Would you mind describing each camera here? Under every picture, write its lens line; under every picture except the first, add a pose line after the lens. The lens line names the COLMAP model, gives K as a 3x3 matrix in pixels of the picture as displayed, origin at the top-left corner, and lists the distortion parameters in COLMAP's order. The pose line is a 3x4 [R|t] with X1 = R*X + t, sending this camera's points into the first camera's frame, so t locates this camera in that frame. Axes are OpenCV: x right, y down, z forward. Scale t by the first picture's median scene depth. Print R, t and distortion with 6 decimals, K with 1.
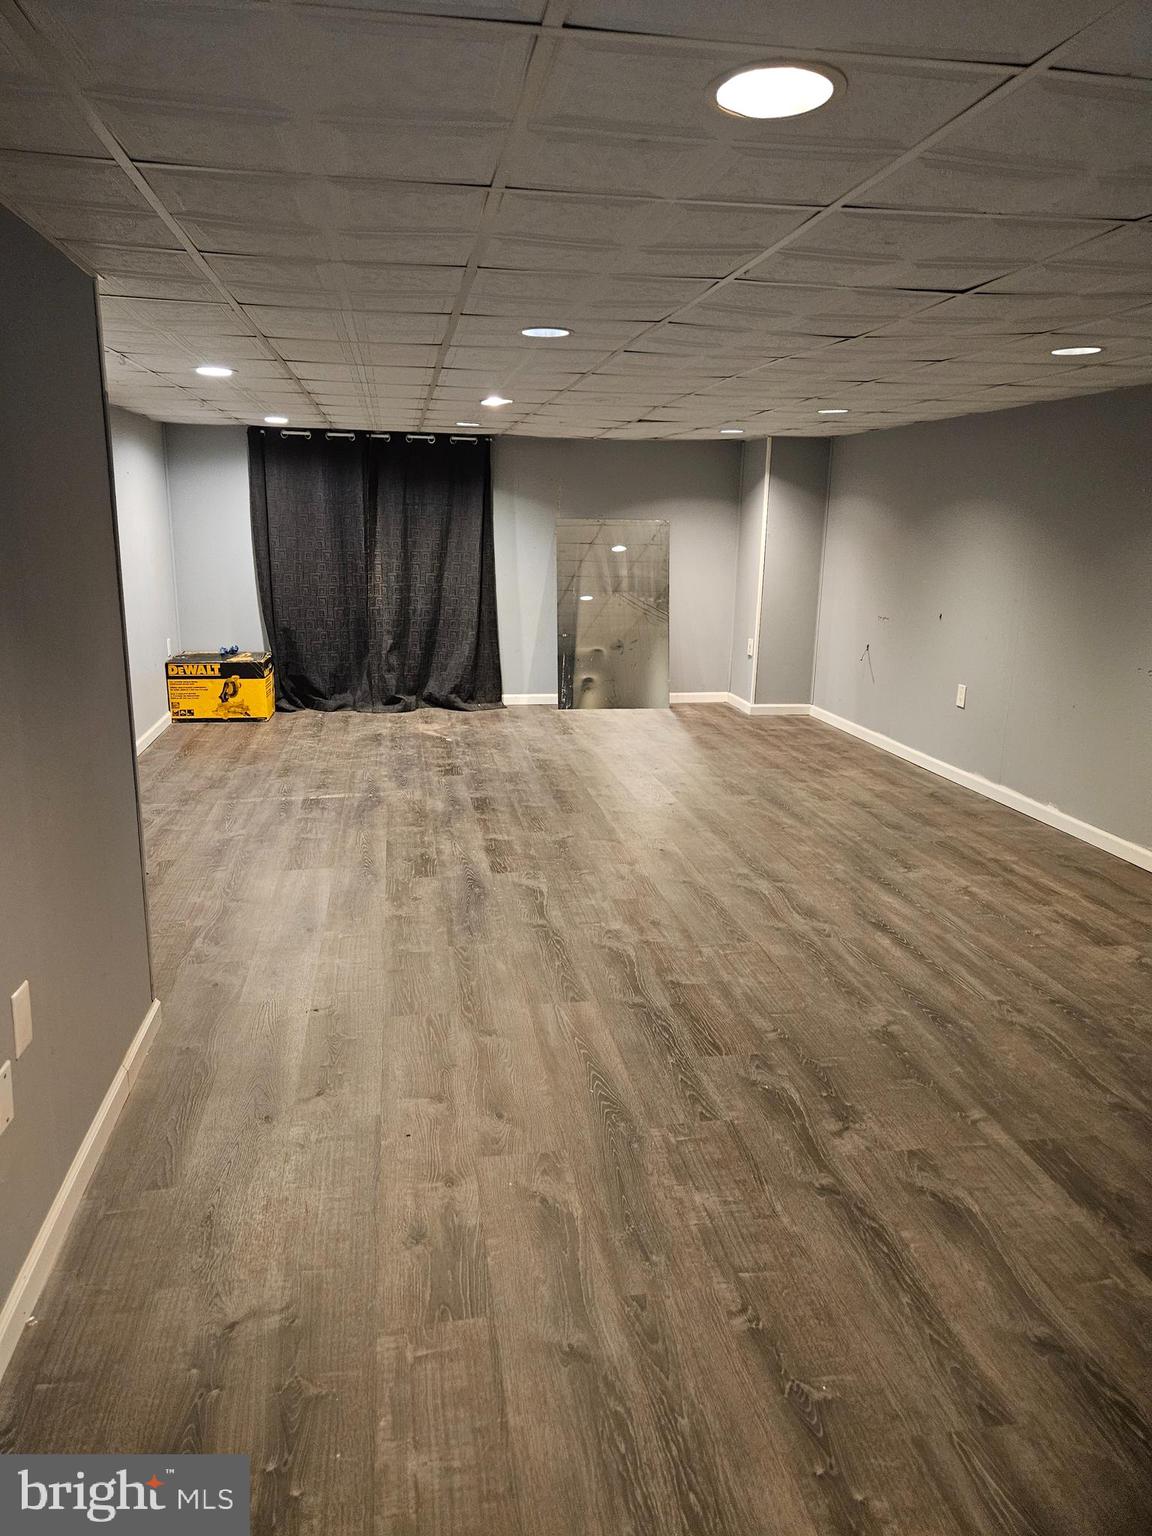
lens RADIAL K [[1025.1, 0, 558.9], [0, 1025.1, 769.1], [0, 0, 1]] dist [0.087233, -0.069780]
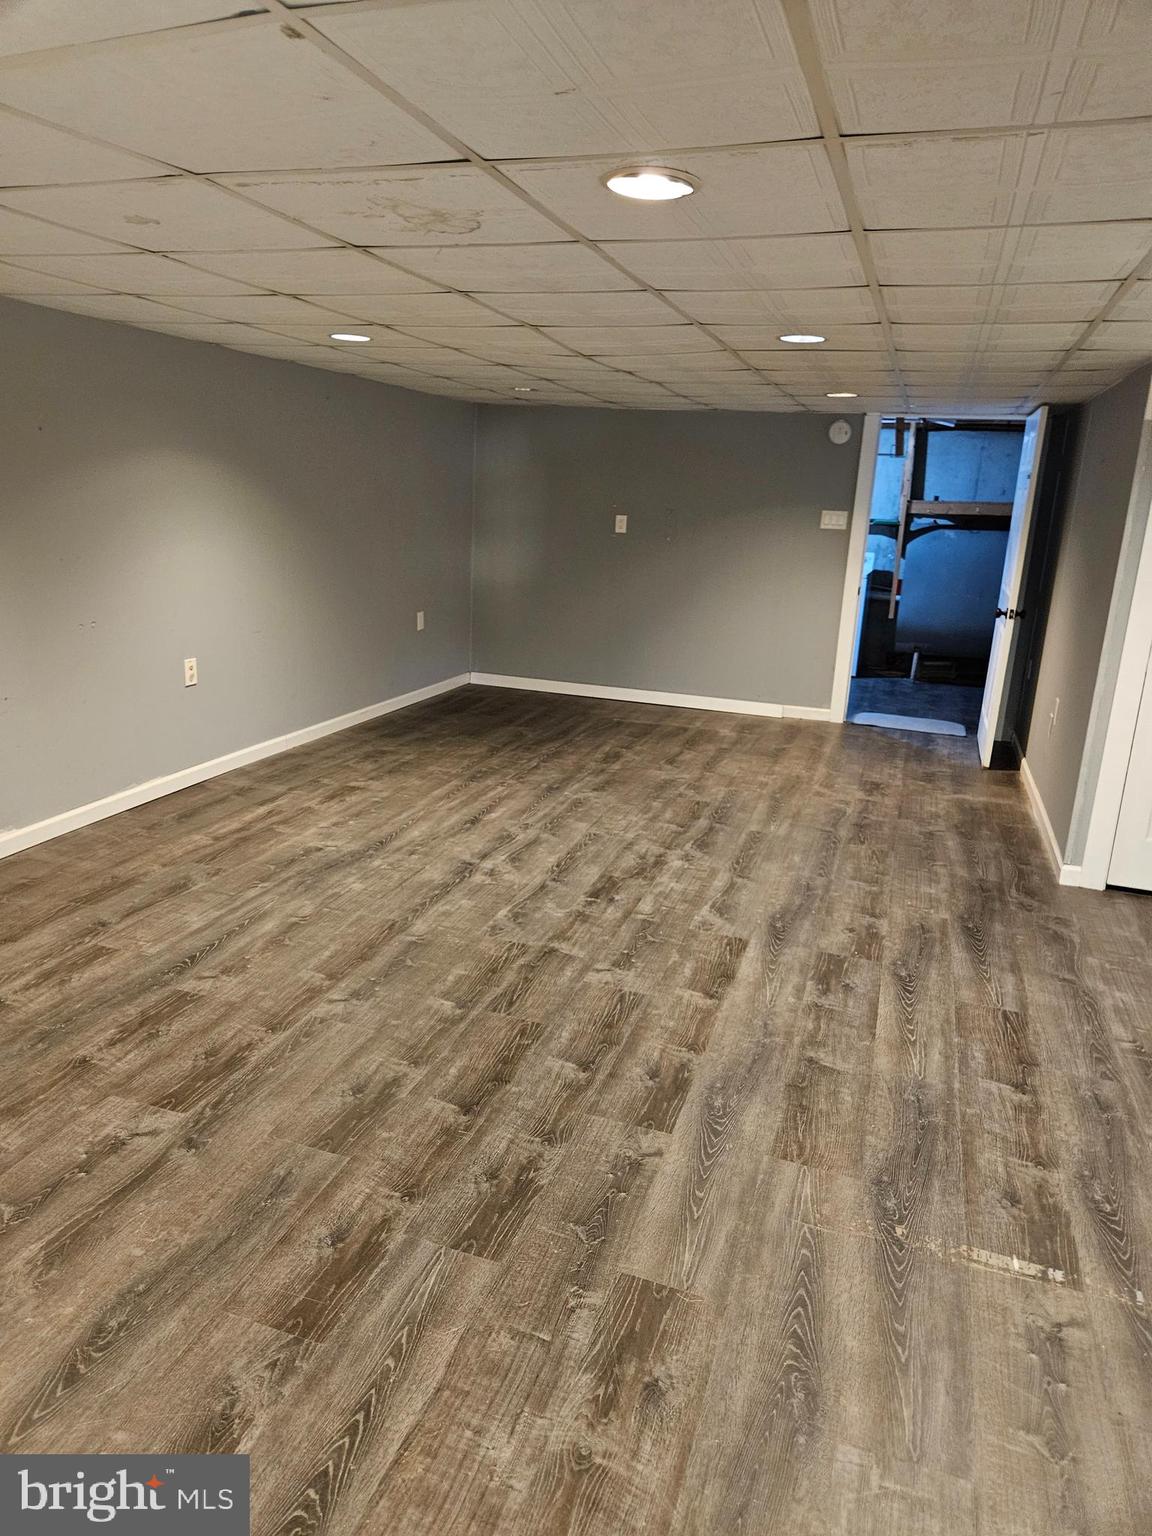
lens RADIAL K [[1025.1, 0, 558.9], [0, 1025.1, 769.1], [0, 0, 1]] dist [0.087233, -0.069780]
pose [[-0.878995, -0.179494, 0.441757, -0.277748], [0.056239, 0.880953, 0.469849, -0.425616], [-0.473503, 0.437839, -0.764259, 1.680905]]
